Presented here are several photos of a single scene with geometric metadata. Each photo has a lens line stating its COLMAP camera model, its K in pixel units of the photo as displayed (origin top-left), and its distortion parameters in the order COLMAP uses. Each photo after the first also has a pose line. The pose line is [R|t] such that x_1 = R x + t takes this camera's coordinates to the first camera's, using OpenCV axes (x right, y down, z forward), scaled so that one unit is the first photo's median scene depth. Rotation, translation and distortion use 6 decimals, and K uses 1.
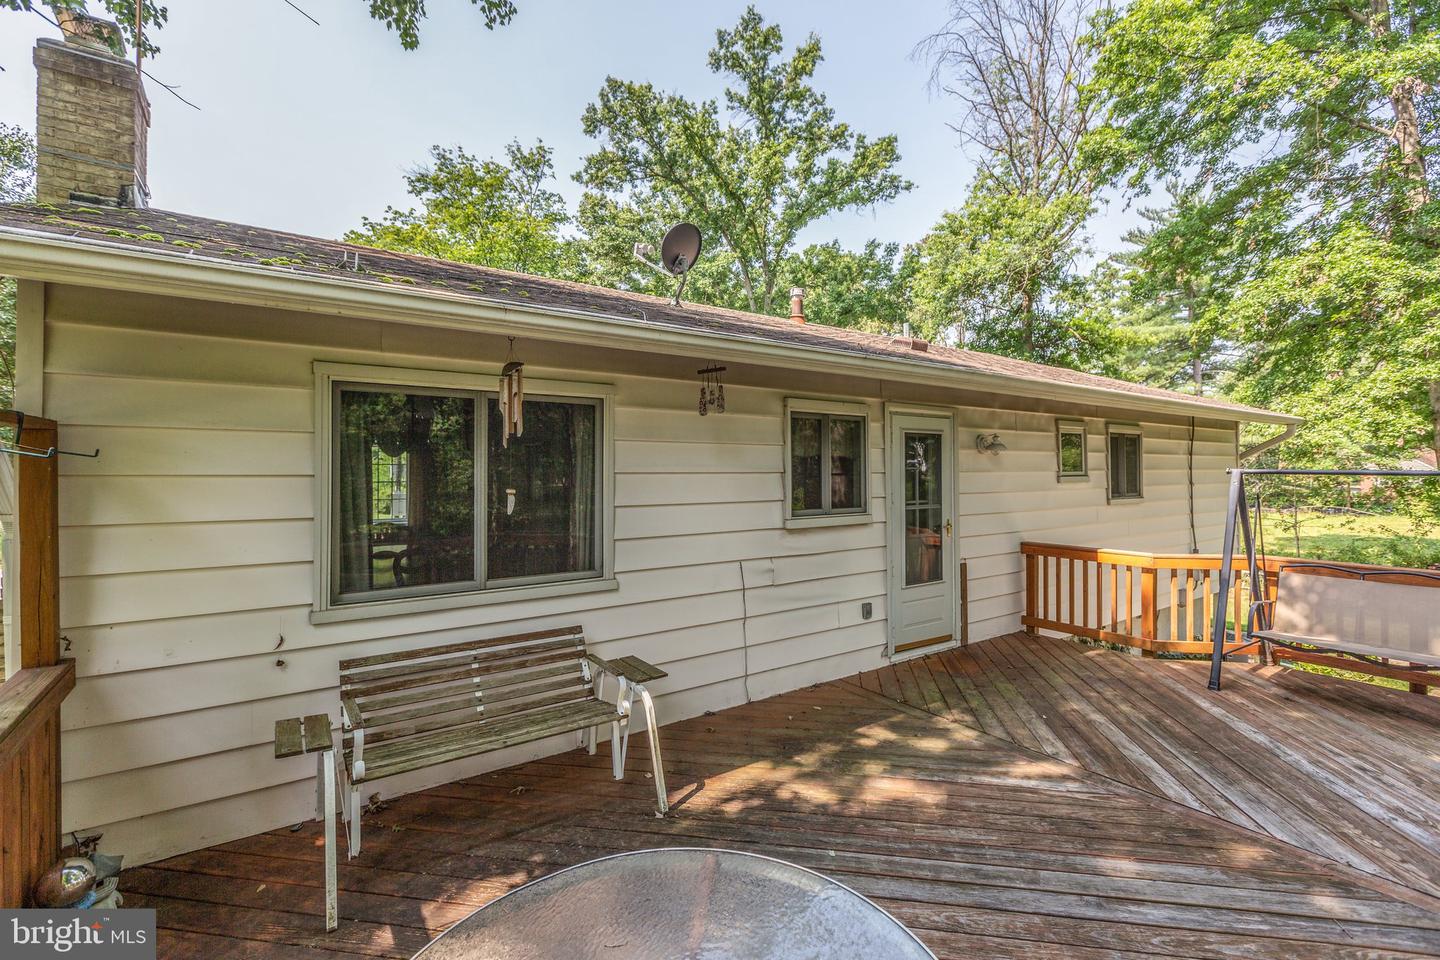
lens RADIAL K [[645.7, 0, 725.1], [0, 645.7, 462.3], [0, 0, 1]] dist [-0.001606, -0.000213]
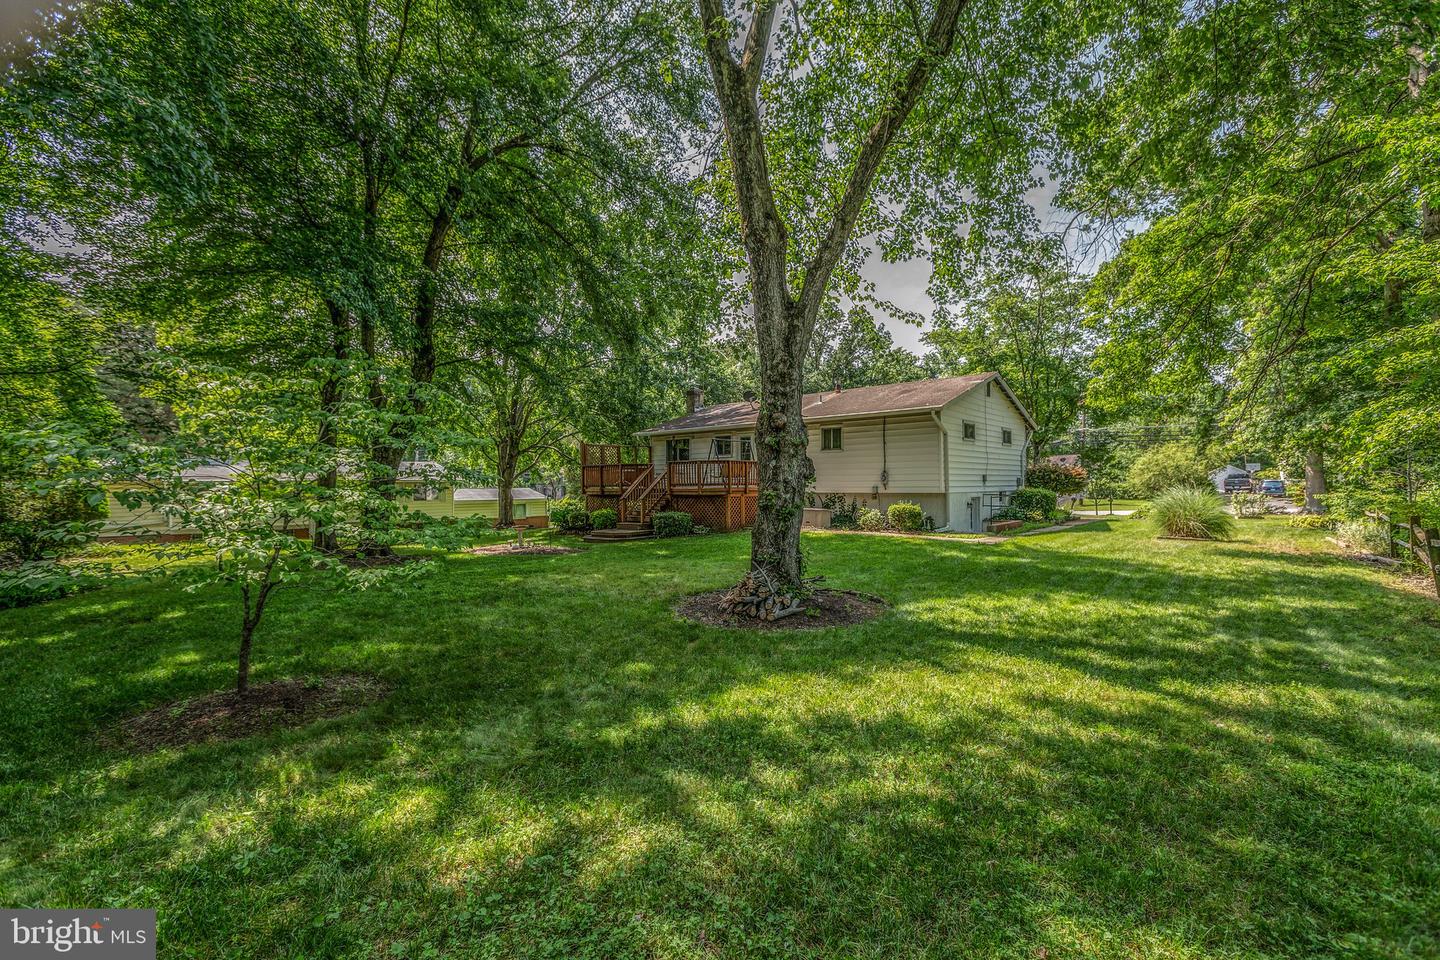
lens RADIAL K [[645.7, 0, 725.1], [0, 645.7, 462.3], [0, 0, 1]] dist [-0.001606, -0.000213]
pose [[0.237338, -0.035759, -0.970769, 3.974279], [0.016354, 0.999328, -0.032813, 0.234202], [0.971289, -0.008088, 0.237764, -0.174843]]
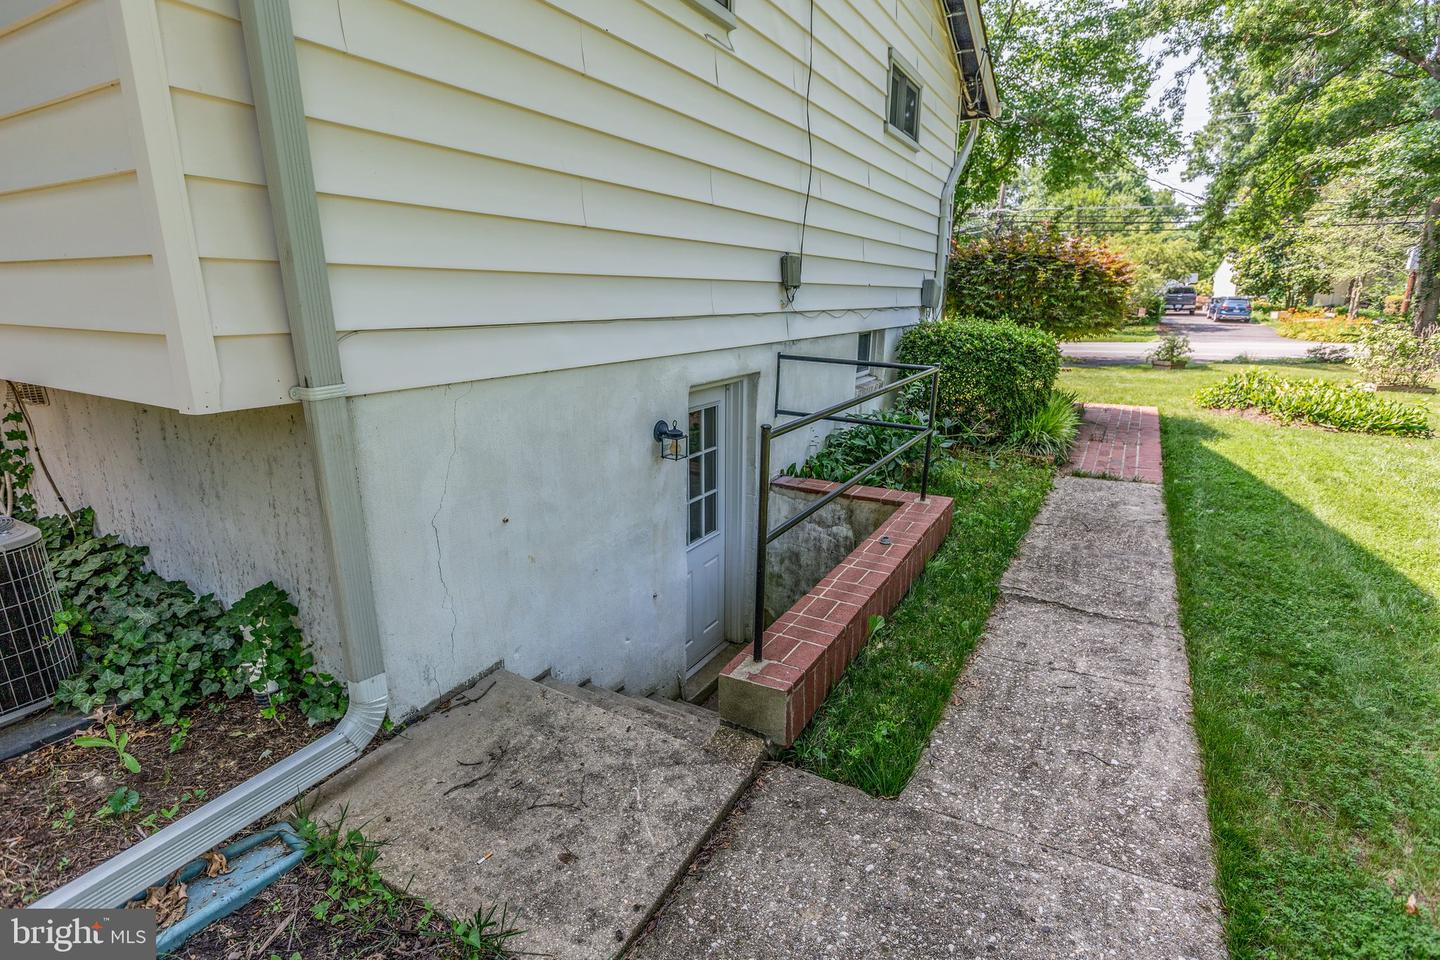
lens RADIAL K [[700.5, 0, 720.0], [0, 700.5, 480.0], [0, 0, 1]] dist [-0.000358, -0.000280]
pose [[0.413540, 0.235381, -0.879534, 1.554151], [0.003206, 0.965623, 0.259928, 0.248460], [0.910480, -0.110310, 0.398569, 1.664510]]
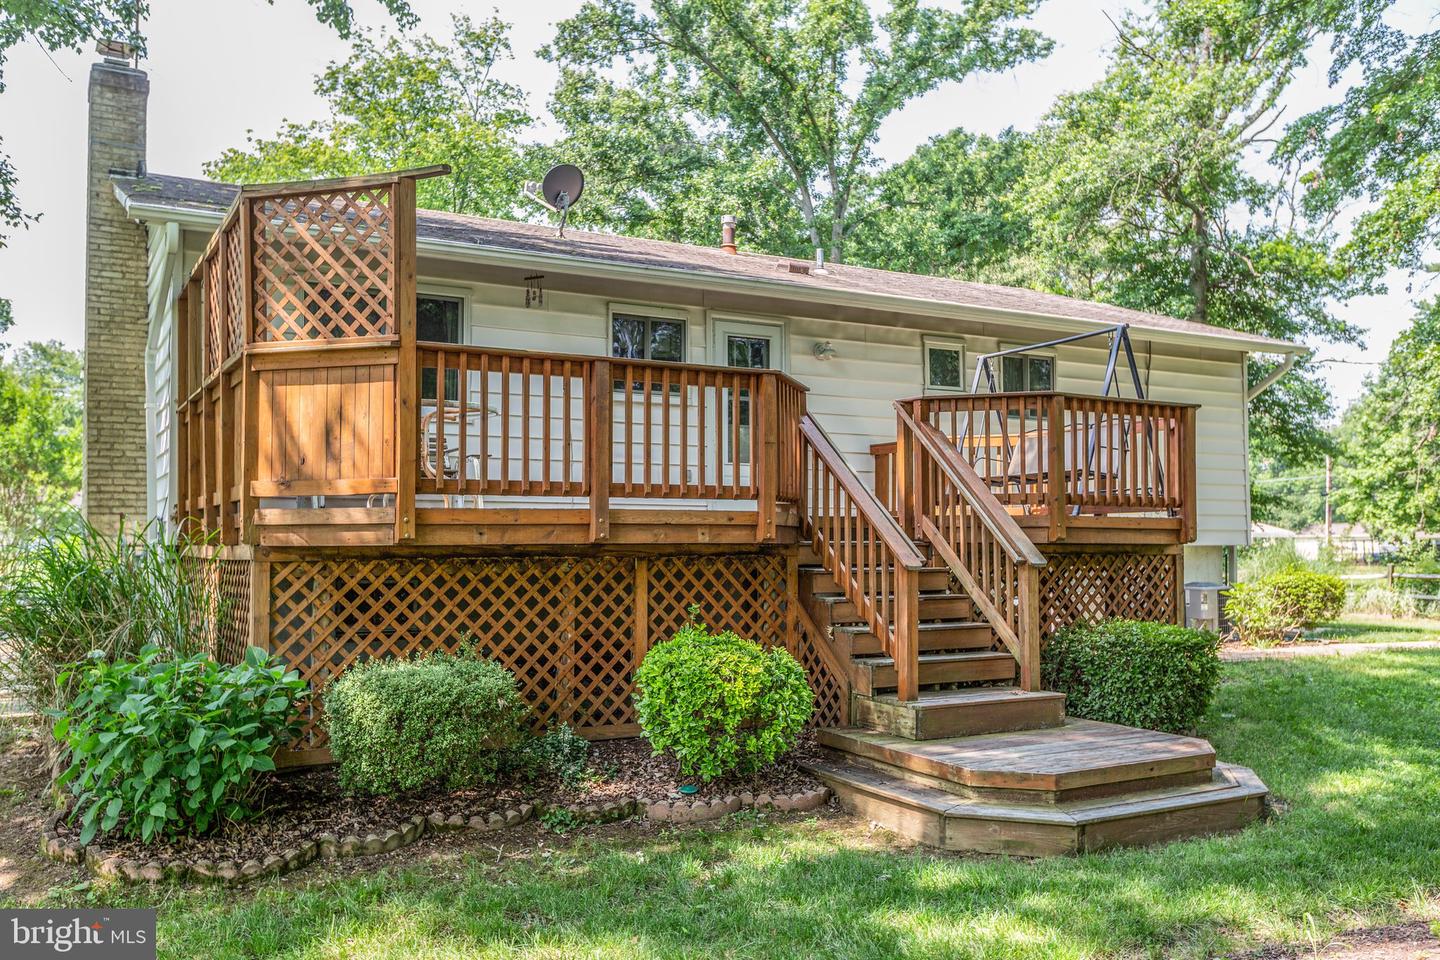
lens RADIAL K [[1215.7, 0, 730.0], [0, 1215.7, 524.7], [0, 0, 1]] dist [0.010916, -0.067128]
pose [[0.994409, -0.002842, -0.105563, 0.439152], [0.001881, 0.999956, -0.009199, 0.277136], [0.105585, 0.008949, 0.994370, -1.061876]]
